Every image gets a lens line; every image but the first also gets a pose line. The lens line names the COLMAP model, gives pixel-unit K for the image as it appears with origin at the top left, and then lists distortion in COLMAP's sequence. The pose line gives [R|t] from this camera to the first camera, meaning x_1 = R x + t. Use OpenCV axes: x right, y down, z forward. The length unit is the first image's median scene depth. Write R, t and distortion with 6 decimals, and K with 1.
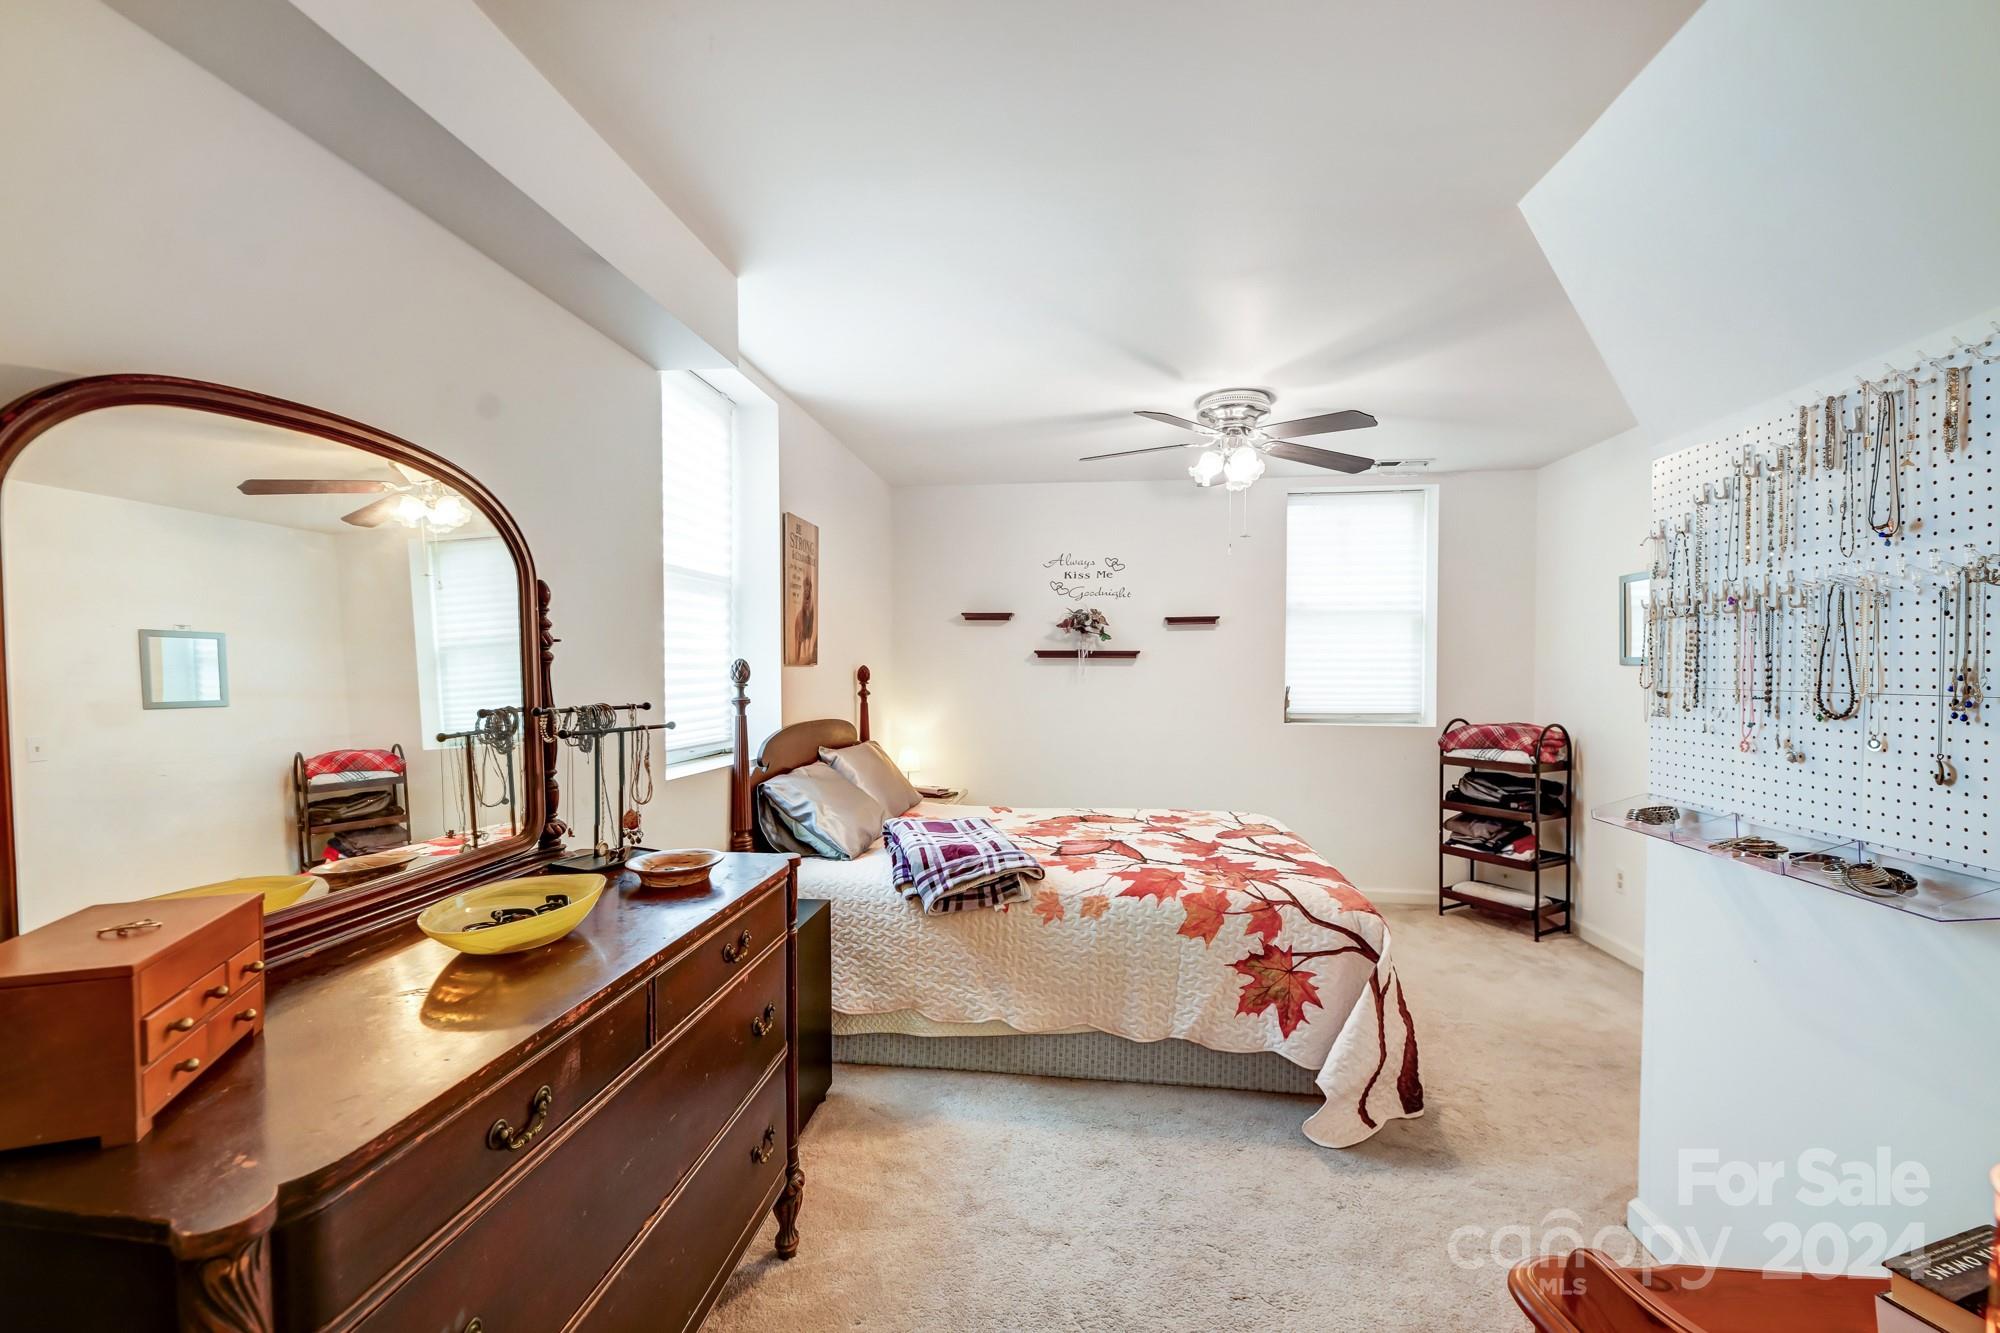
lens RADIAL K [[822.2, 0, 1005.9], [0, 822.2, 672.8], [0, 0, 1]] dist [0.015402, -0.006907]
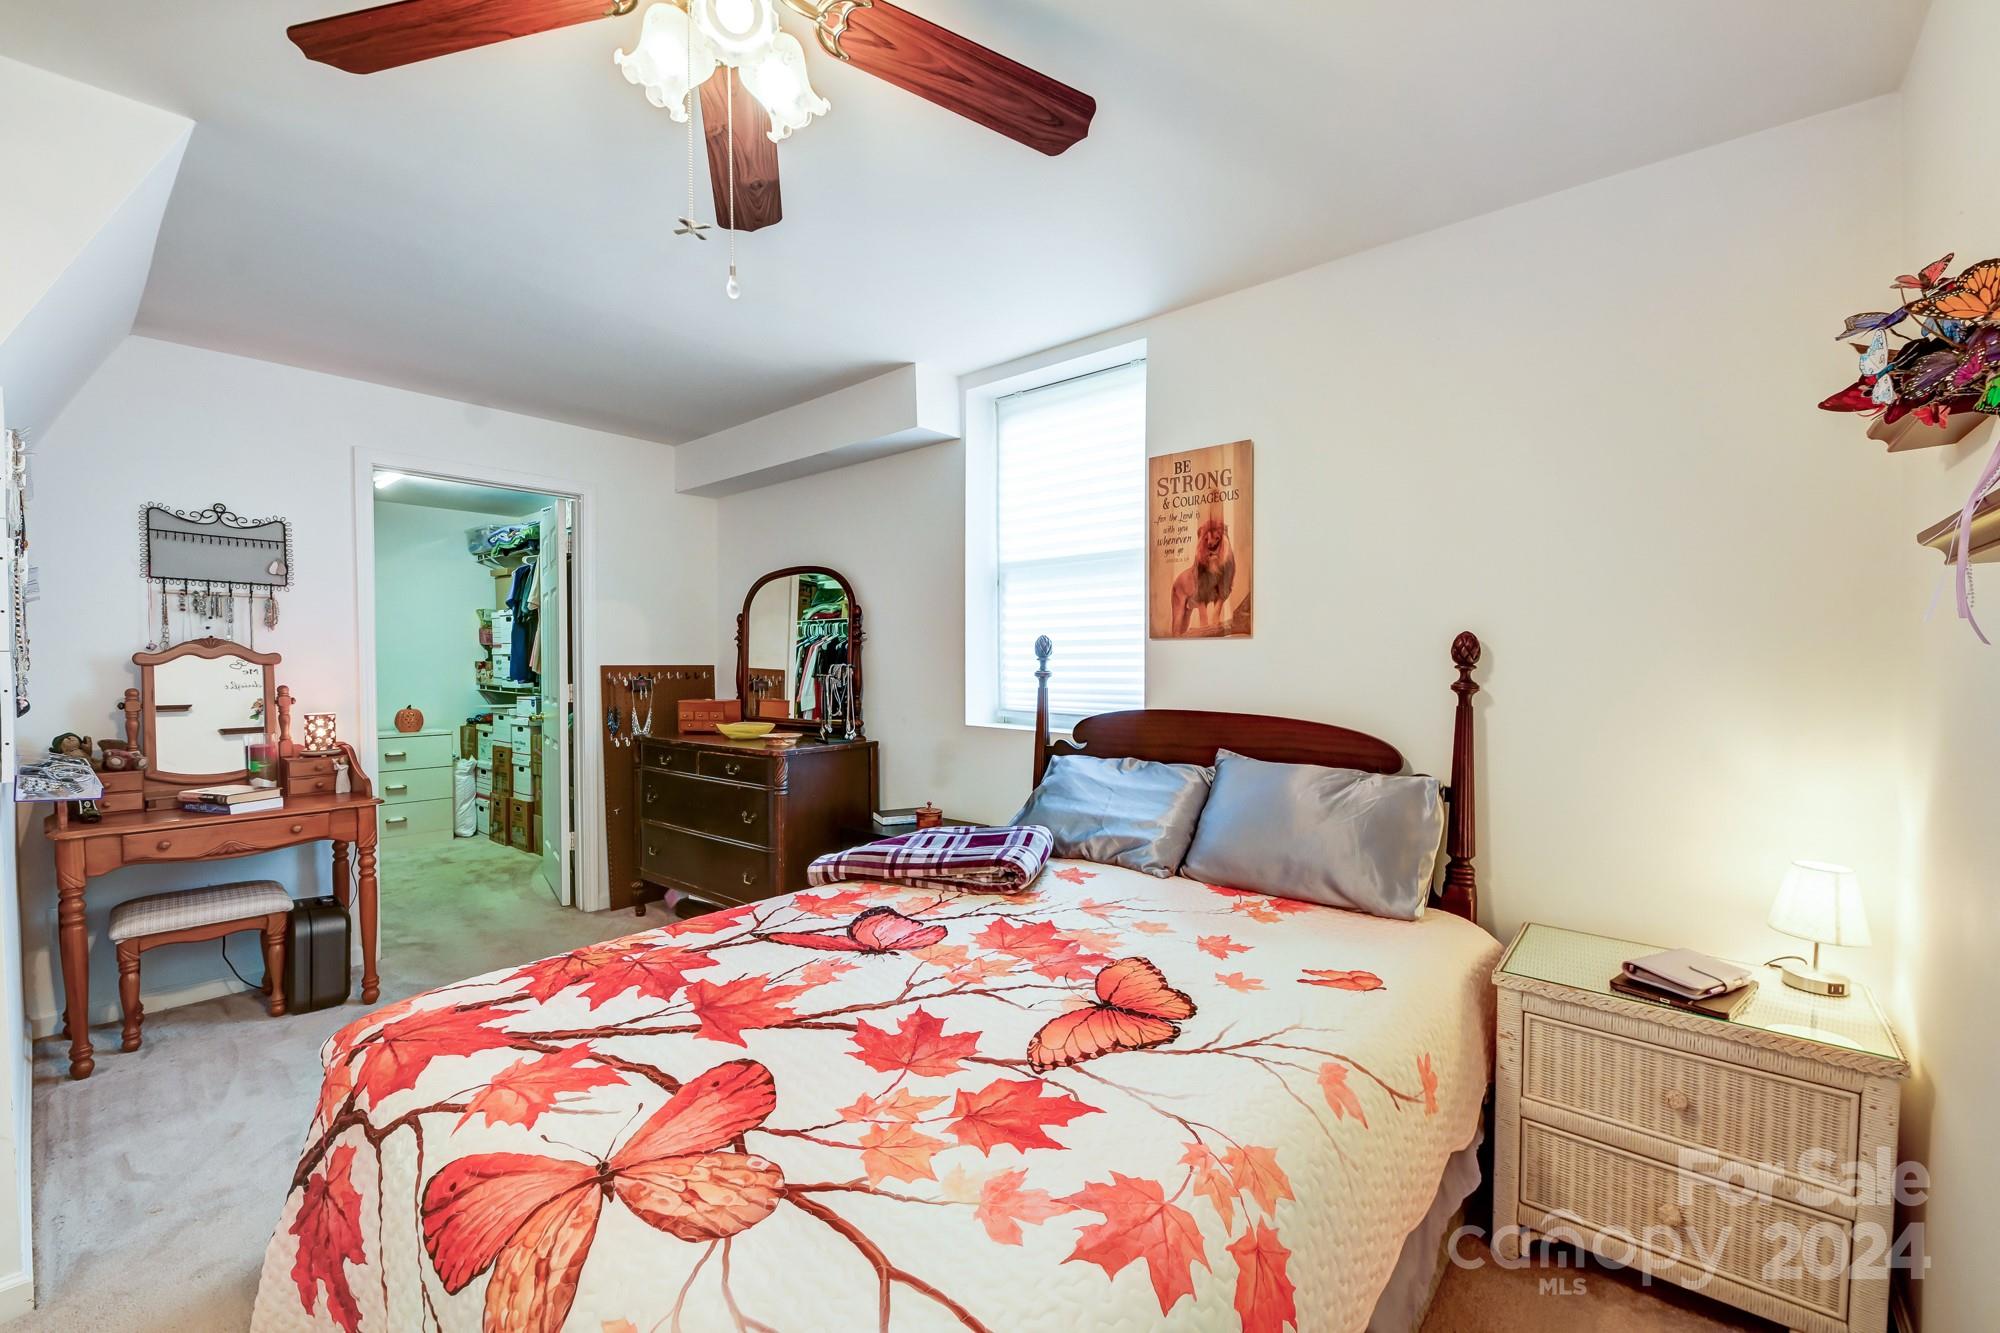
lens RADIAL K [[806.5, 0, 994.3], [0, 806.5, 673.6], [0, 0, 1]] dist [0.017294, -0.008736]
pose [[-0.561070, 0.013303, -0.827662, 0.399723], [-0.006751, 0.999764, 0.020645, 0.008259], [0.827741, 0.017171, -0.560848, 1.034681]]
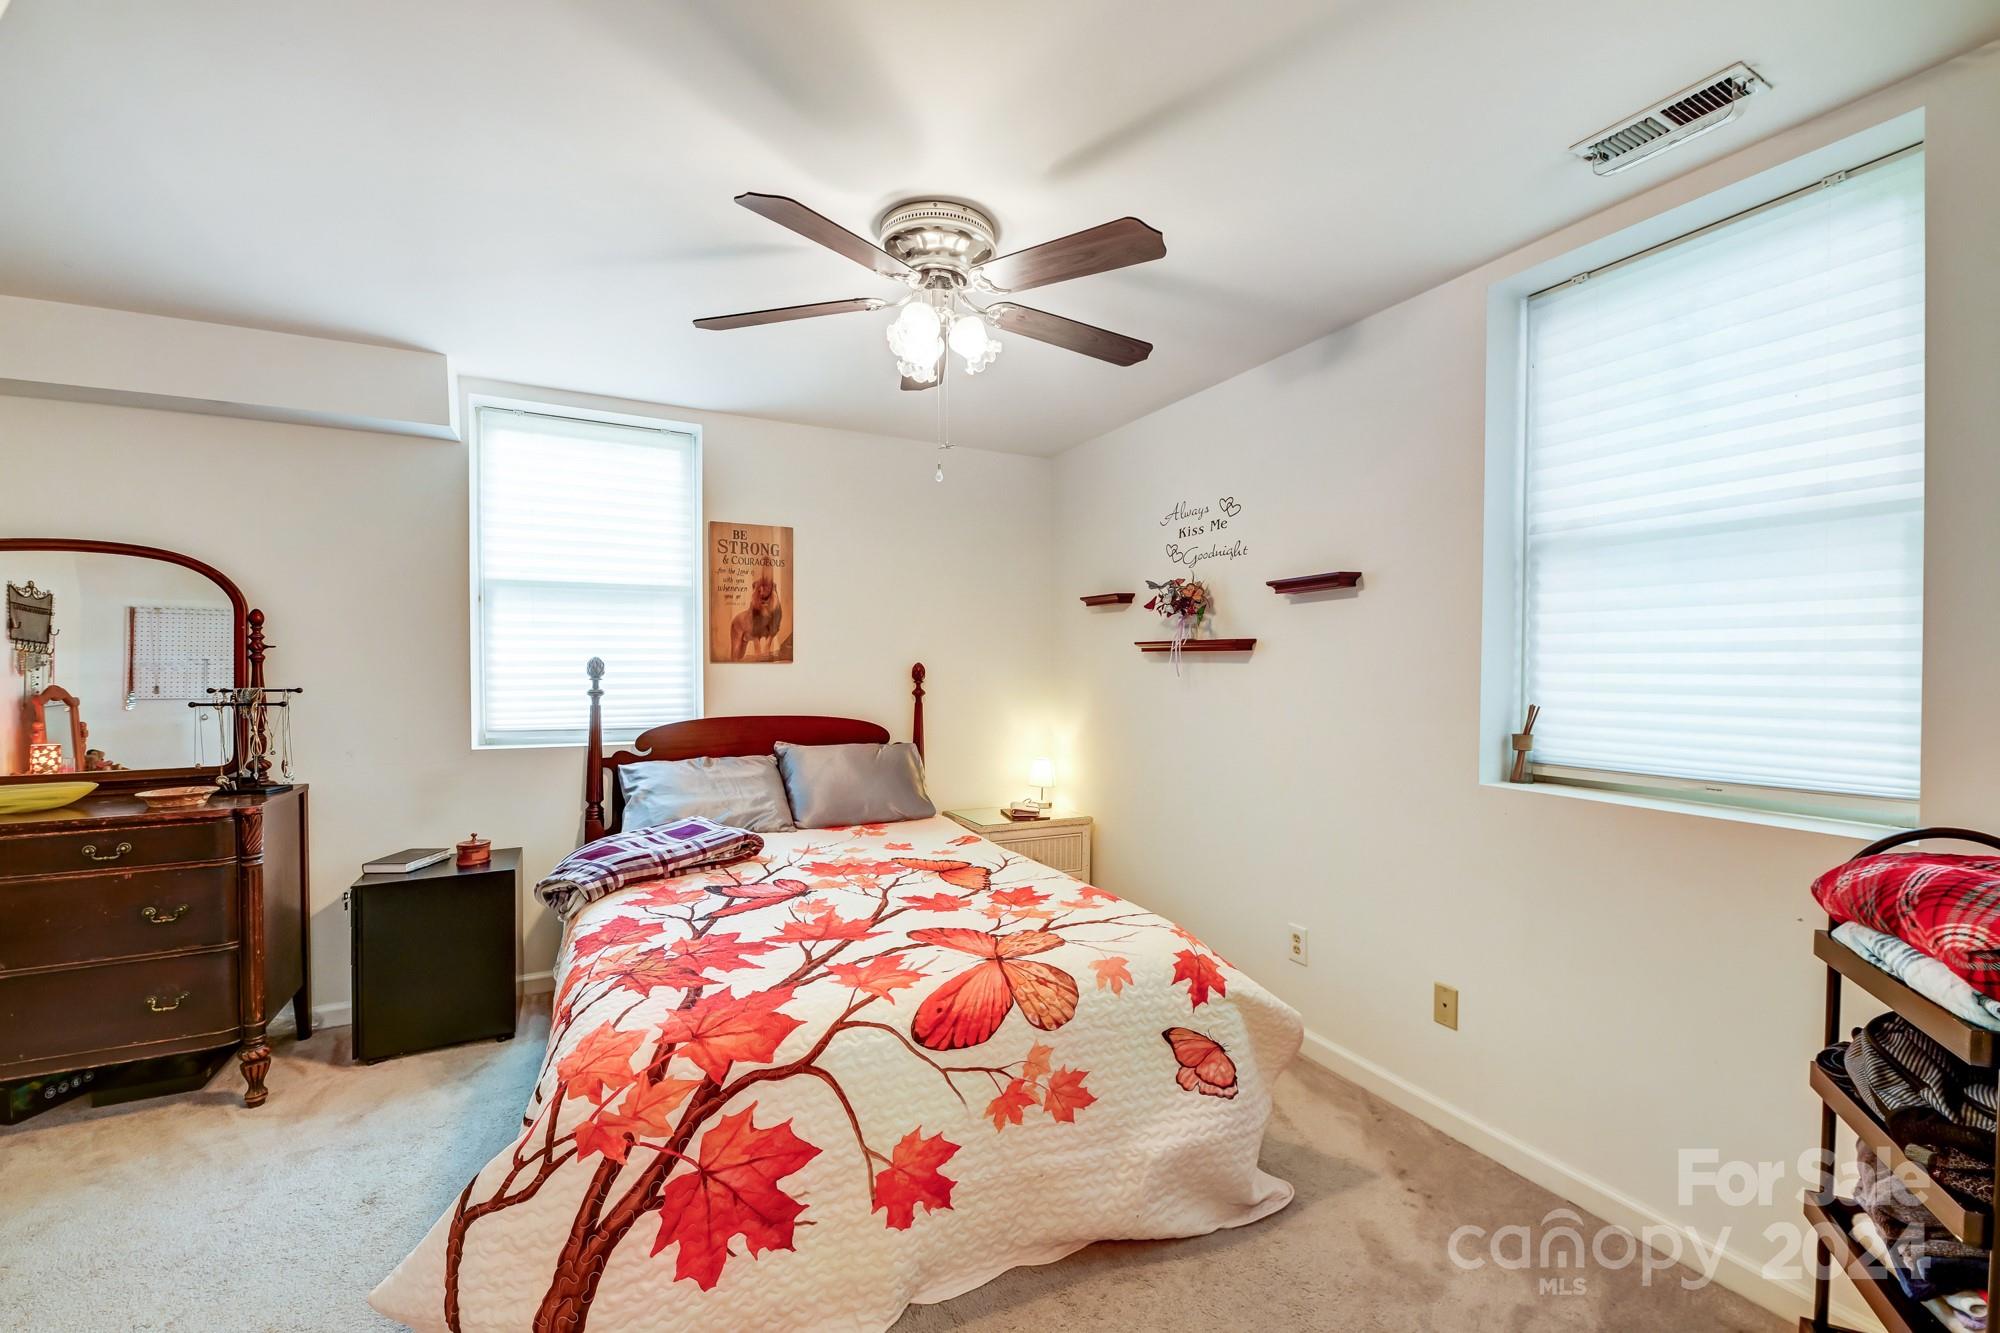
lens RADIAL K [[806.5, 0, 994.3], [0, 806.5, 673.6], [0, 0, 1]] dist [0.017294, -0.008736]
pose [[0.545659, 0.008658, -0.837963, 0.644292], [-0.007967, 0.999955, 0.005144, -0.002276], [0.837969, 0.003870, 0.545704, 0.566815]]
